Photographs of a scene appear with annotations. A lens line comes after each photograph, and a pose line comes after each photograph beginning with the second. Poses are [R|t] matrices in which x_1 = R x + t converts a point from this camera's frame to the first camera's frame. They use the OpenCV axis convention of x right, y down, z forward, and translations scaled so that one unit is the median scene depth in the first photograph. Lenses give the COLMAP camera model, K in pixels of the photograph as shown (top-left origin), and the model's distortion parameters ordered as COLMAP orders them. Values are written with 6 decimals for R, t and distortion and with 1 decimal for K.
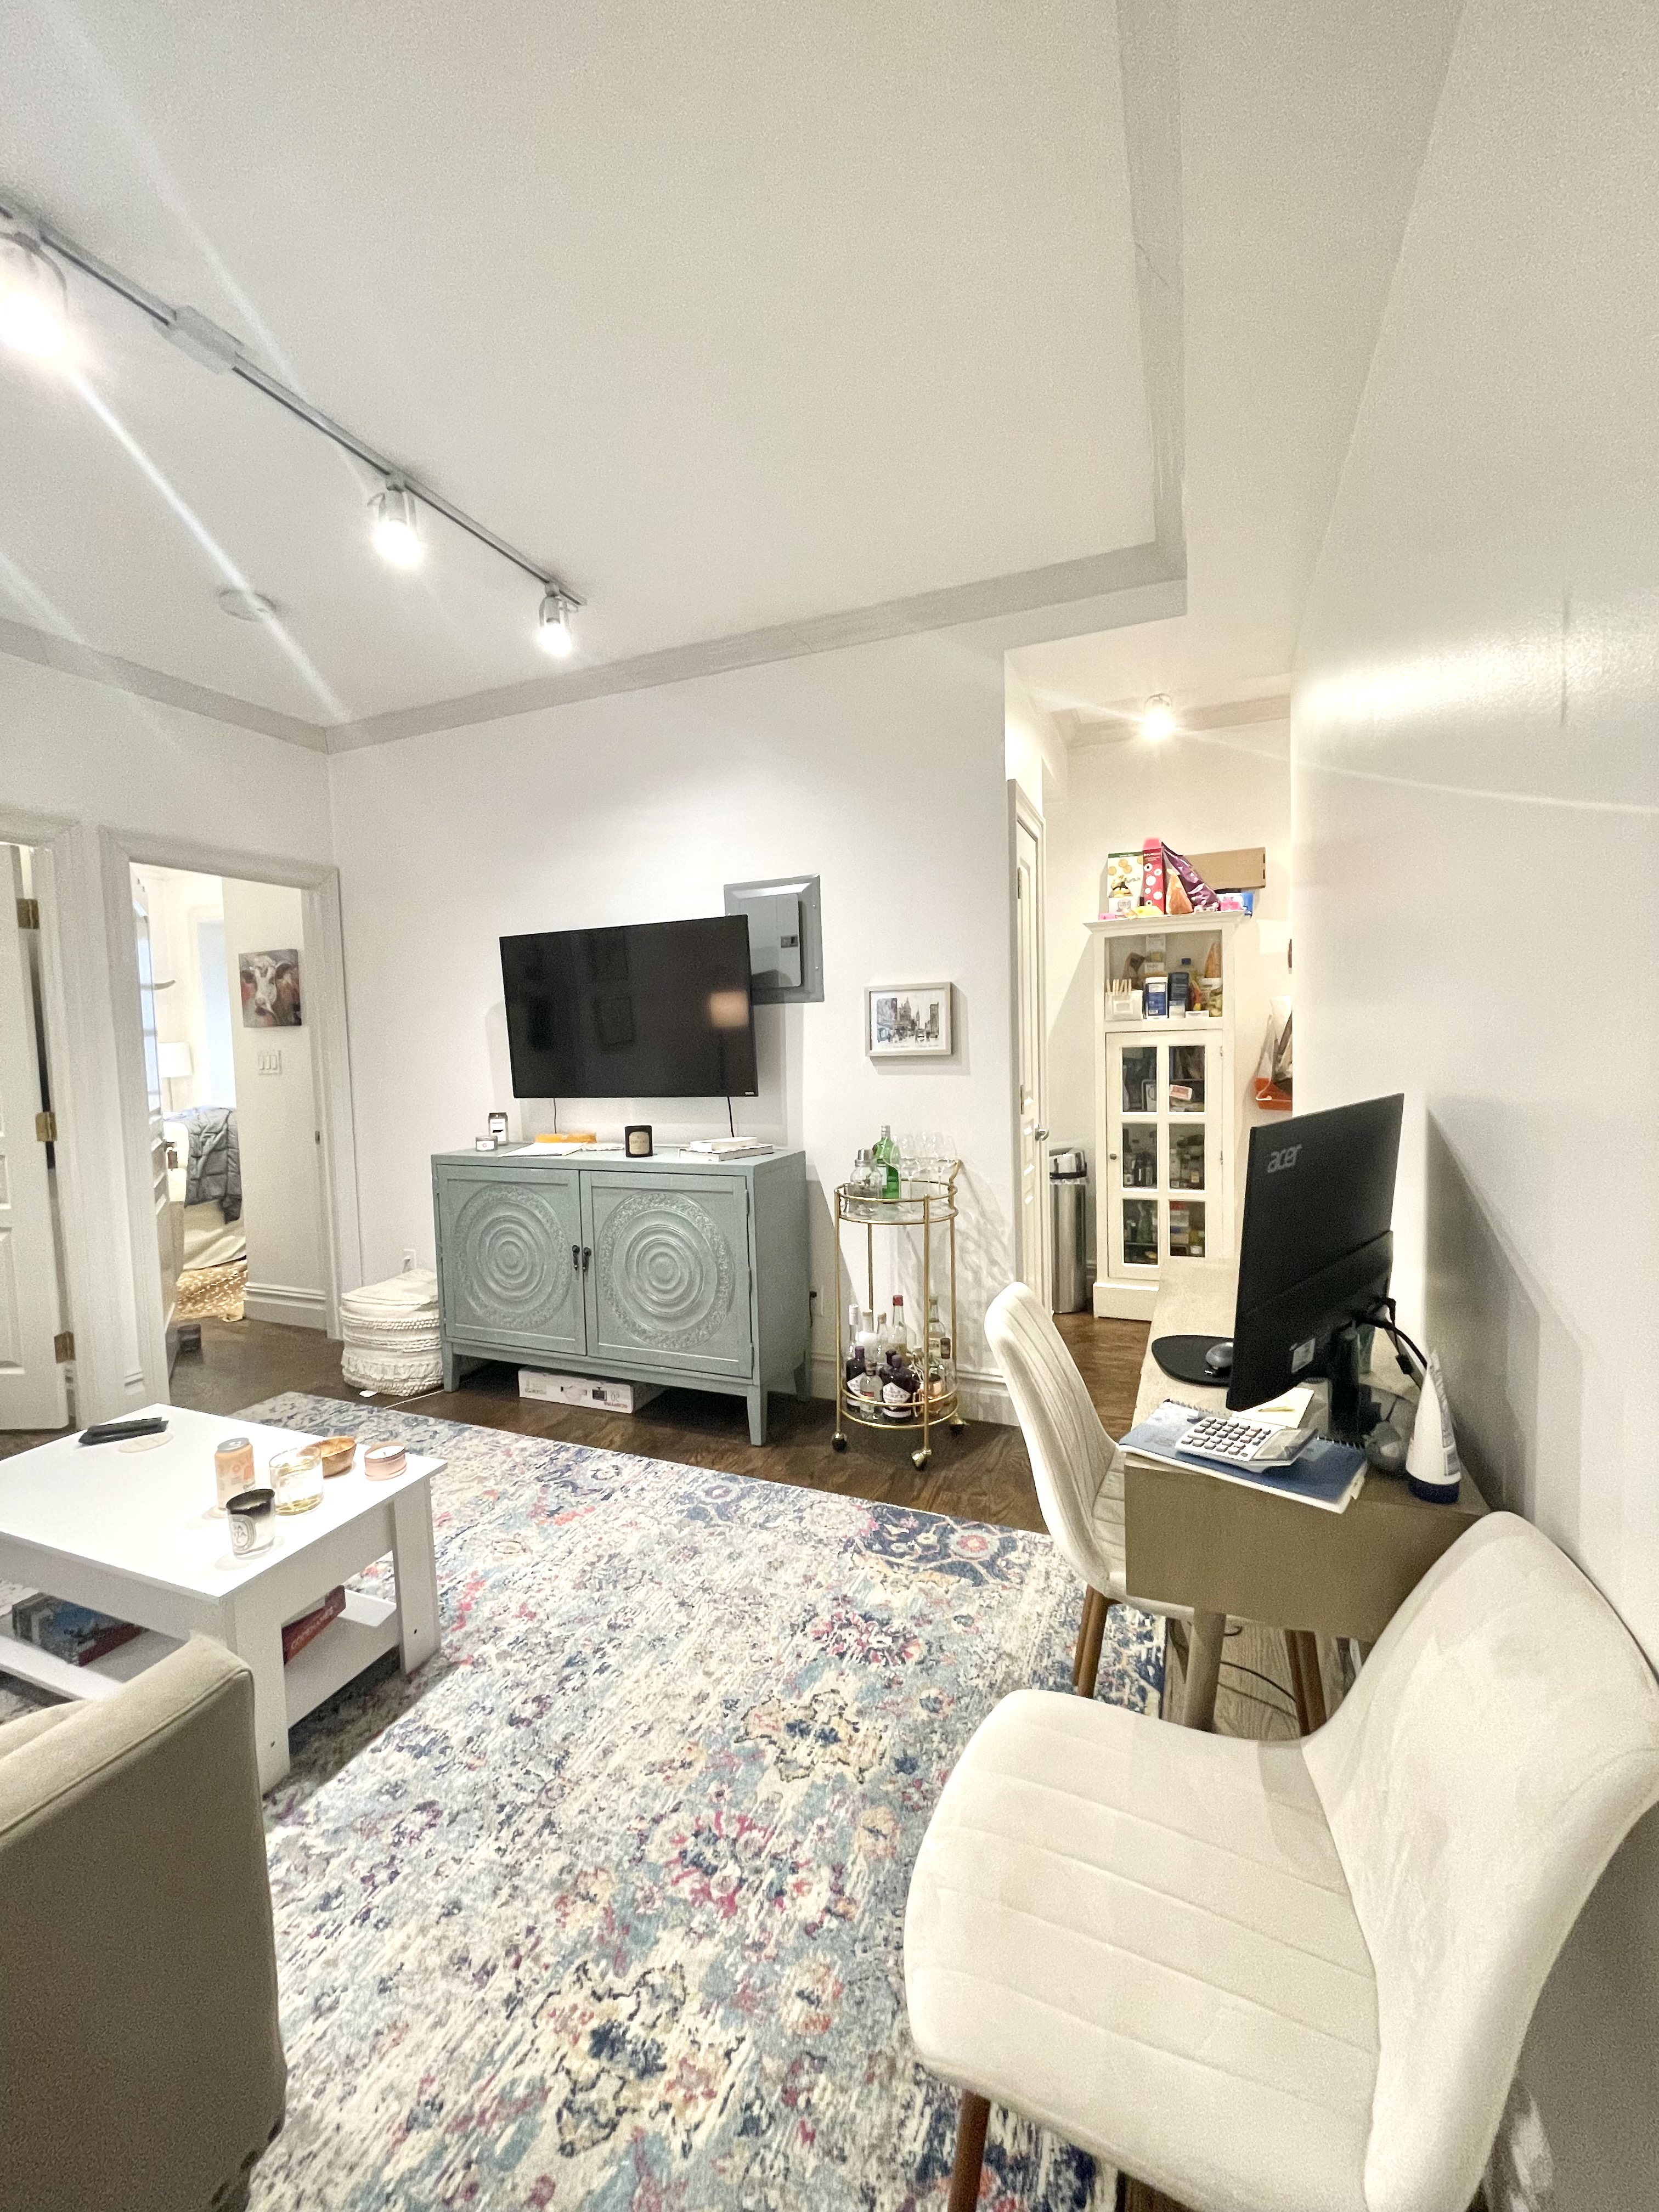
lens RADIAL K [[894.6, 0, 822.2], [0, 894.6, 1094.3], [0, 0, 1]] dist [0.008165, -0.001977]
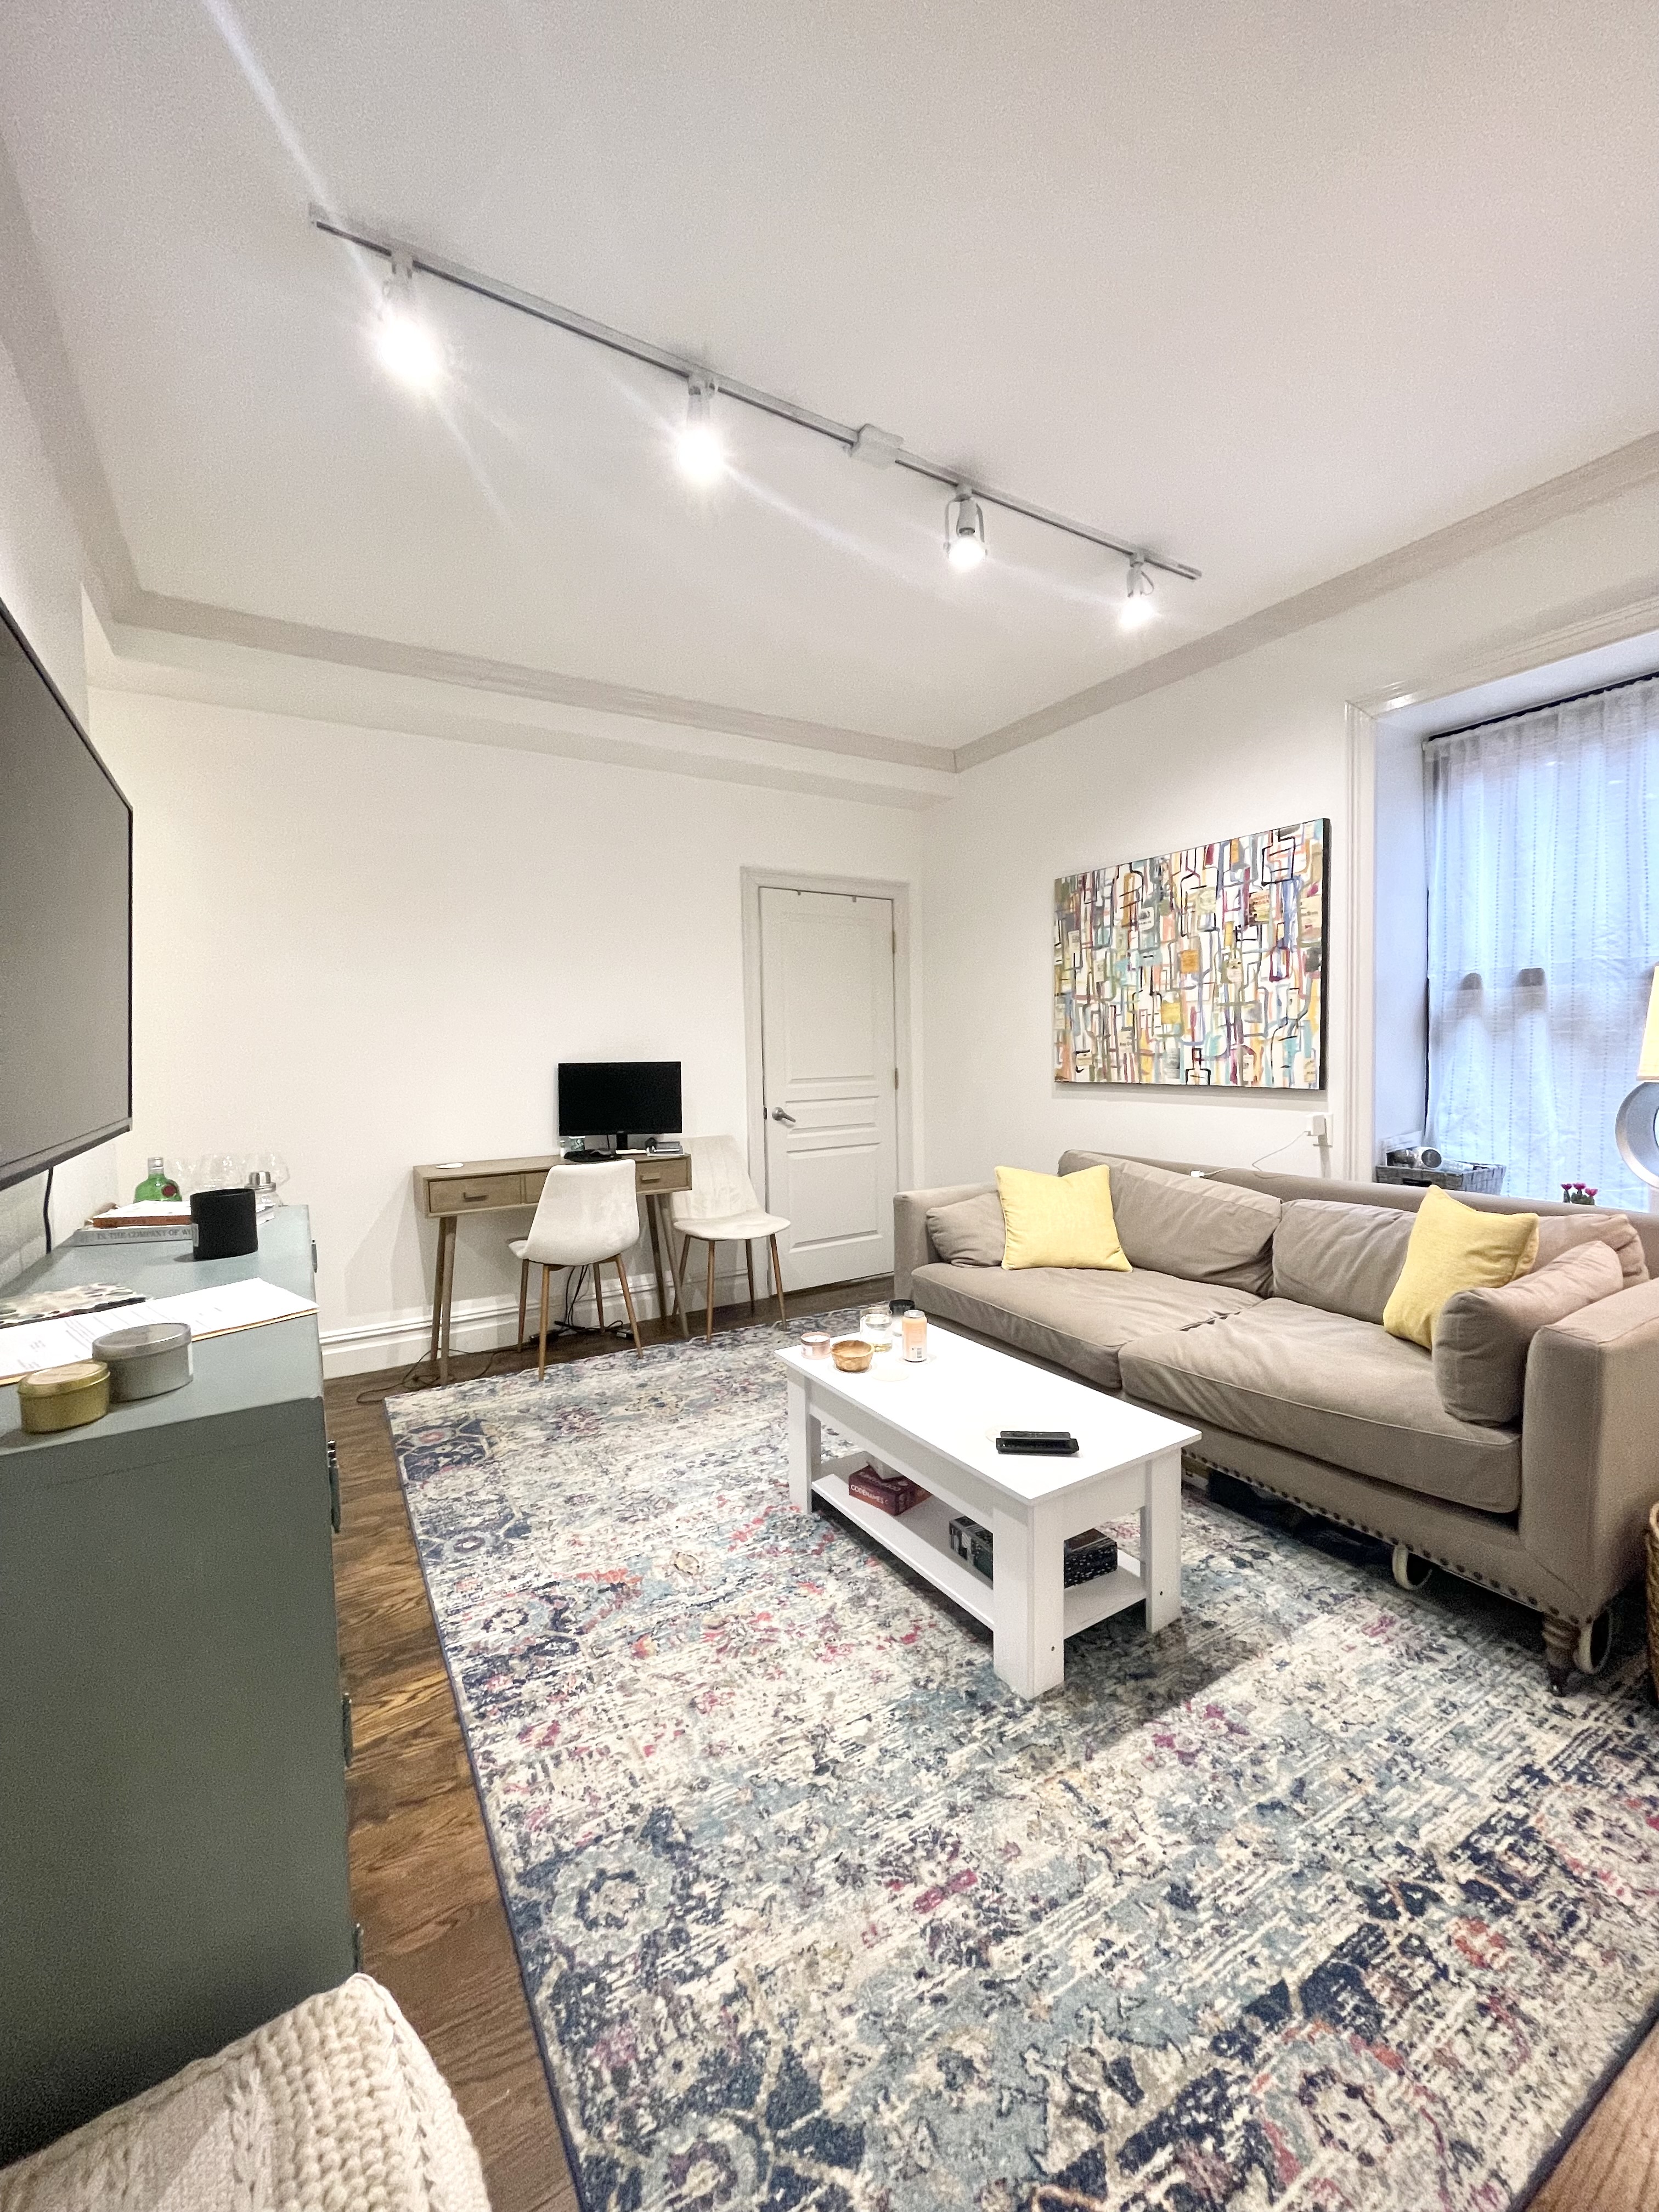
lens RADIAL K [[894.6, 0, 826.9], [0, 894.6, 1094.1], [0, 0, 1]] dist [0.008165, -0.001977]
pose [[-0.805163, 0.015169, 0.592860, -1.001788], [0.079229, 0.993463, 0.082181, -0.041188], [-0.587738, 0.113141, -0.801101, 1.567671]]
